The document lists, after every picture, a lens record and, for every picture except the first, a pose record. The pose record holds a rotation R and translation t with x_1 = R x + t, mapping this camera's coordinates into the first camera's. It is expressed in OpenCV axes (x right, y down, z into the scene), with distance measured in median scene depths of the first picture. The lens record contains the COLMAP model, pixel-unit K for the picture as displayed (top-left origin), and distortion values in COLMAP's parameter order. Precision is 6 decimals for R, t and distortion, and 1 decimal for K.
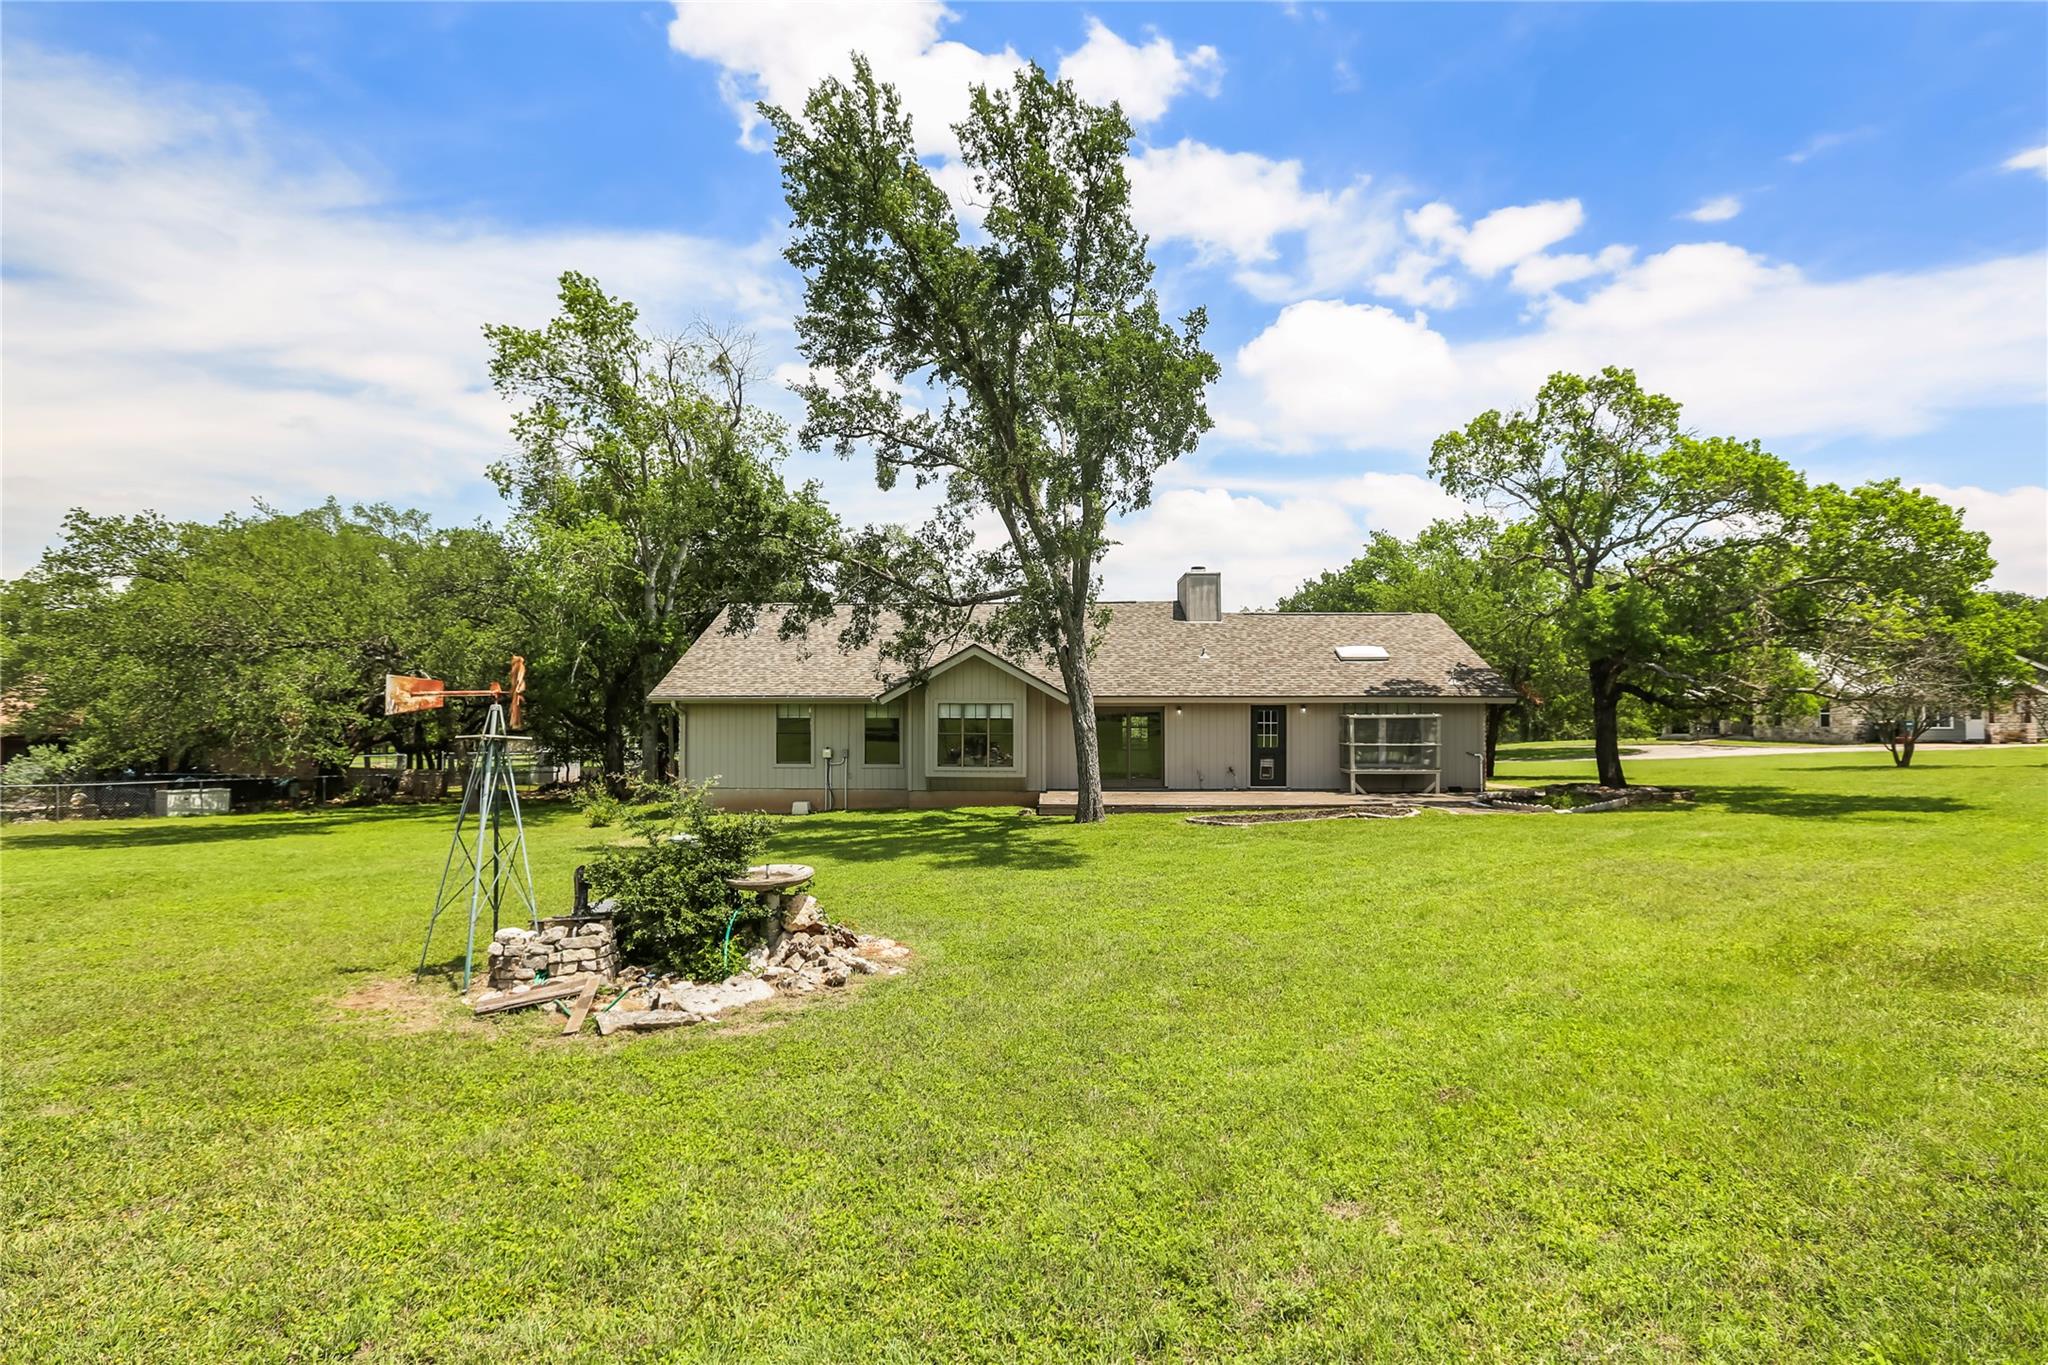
lens RADIAL K [[943.1, 0, 1031.9], [0, 943.1, 687.4], [0, 0, 1]] dist [-0.005525, -0.000922]
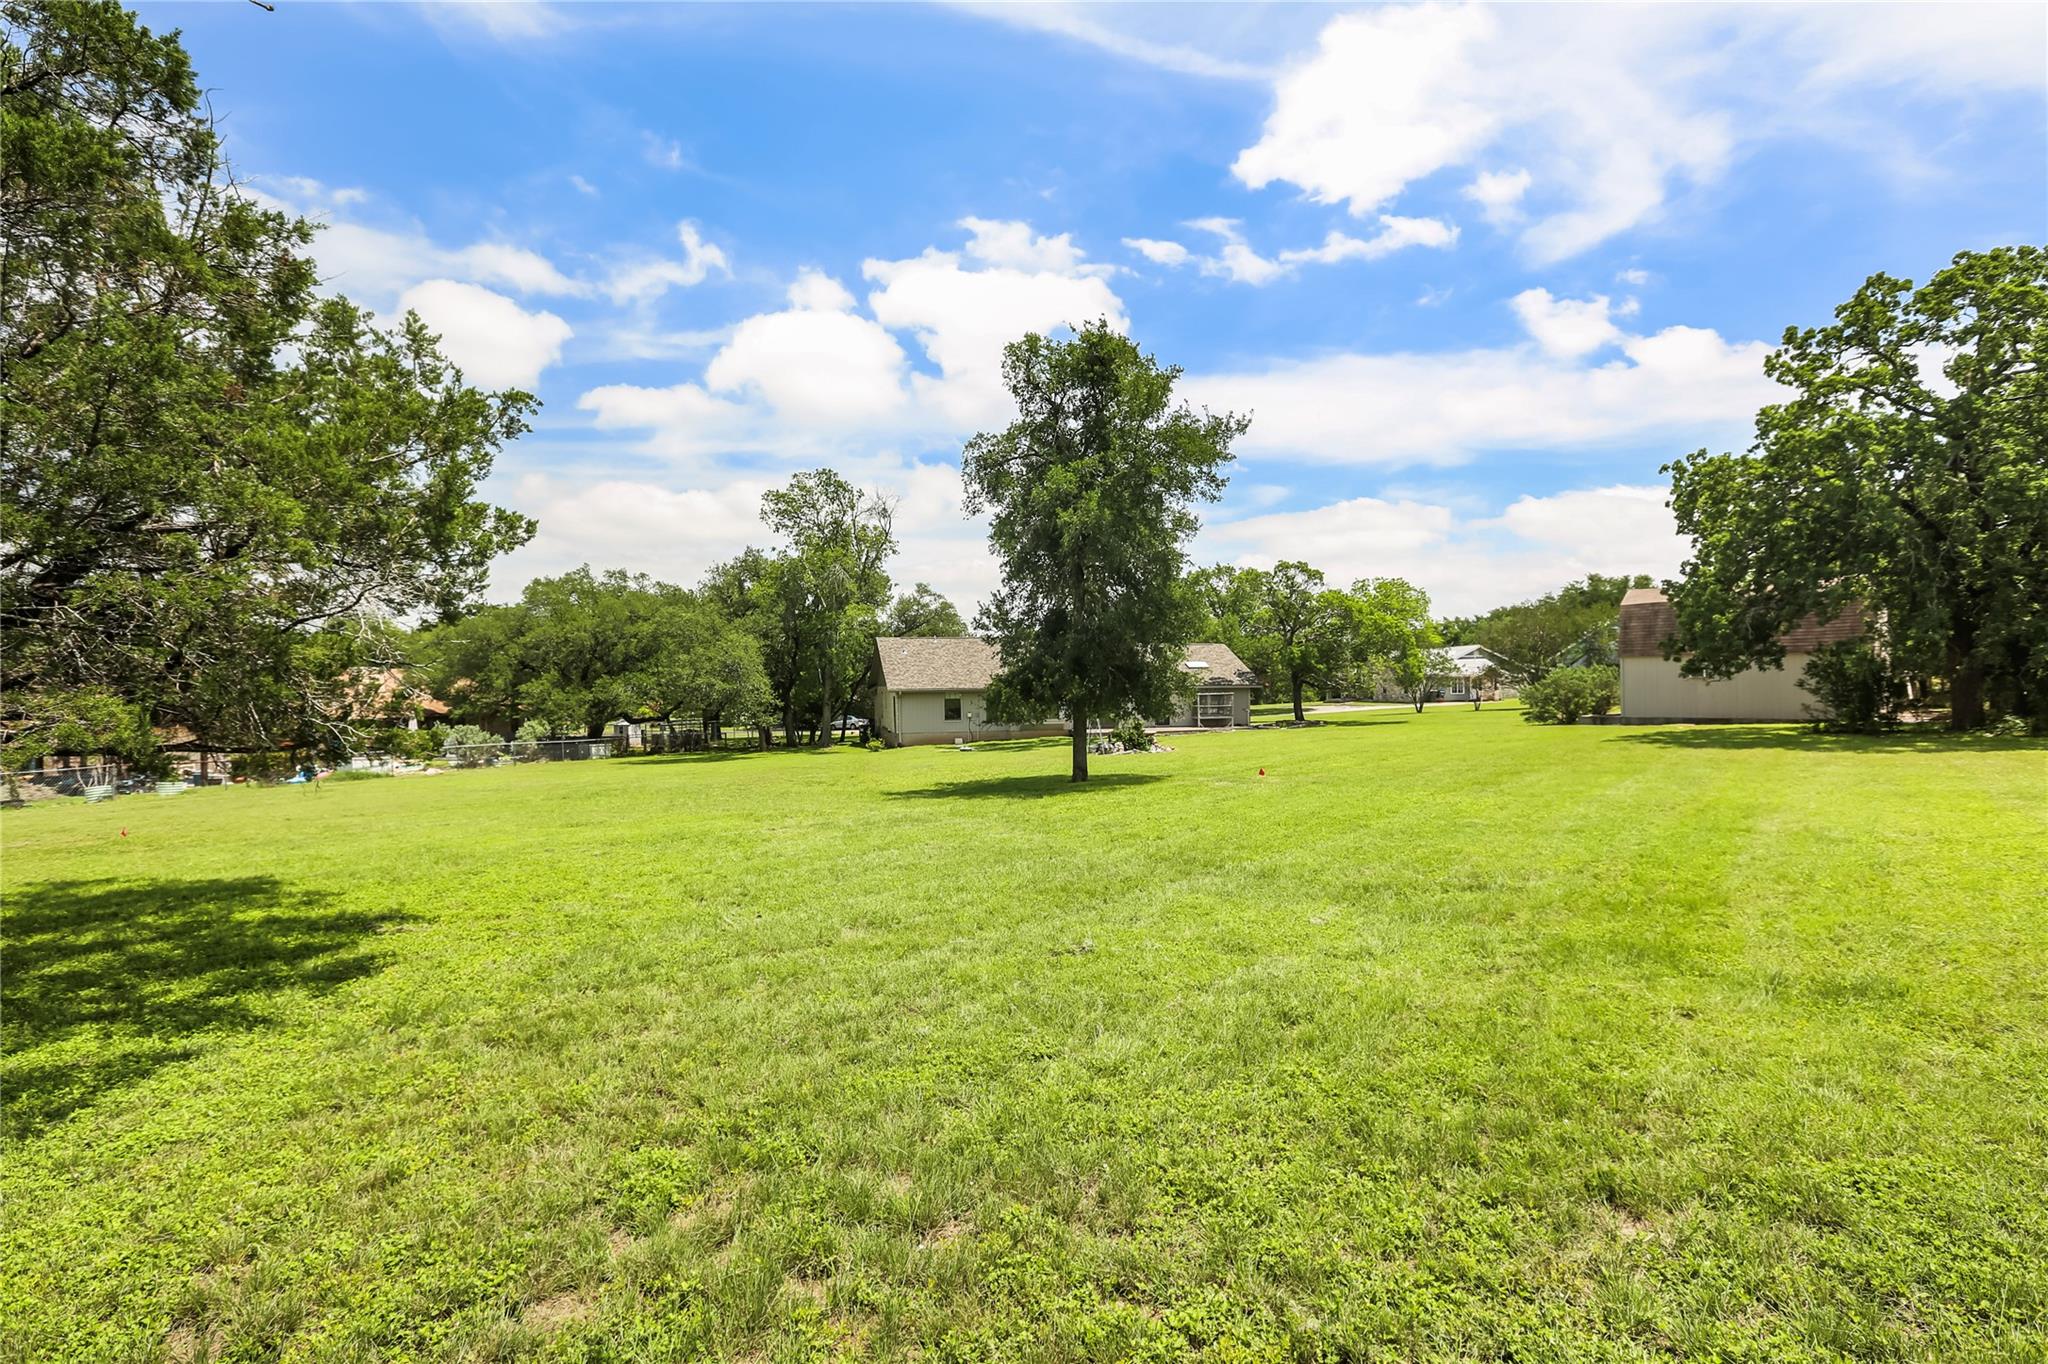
lens RADIAL K [[943.1, 0, 1019.2], [0, 943.1, 679.1], [0, 0, 1]] dist [-0.005525, -0.000922]
pose [[0.964642, -0.010046, 0.263372, -0.680933], [0.003874, 0.999706, 0.023944, -0.063391], [-0.263535, -0.022077, 0.964397, -1.089037]]
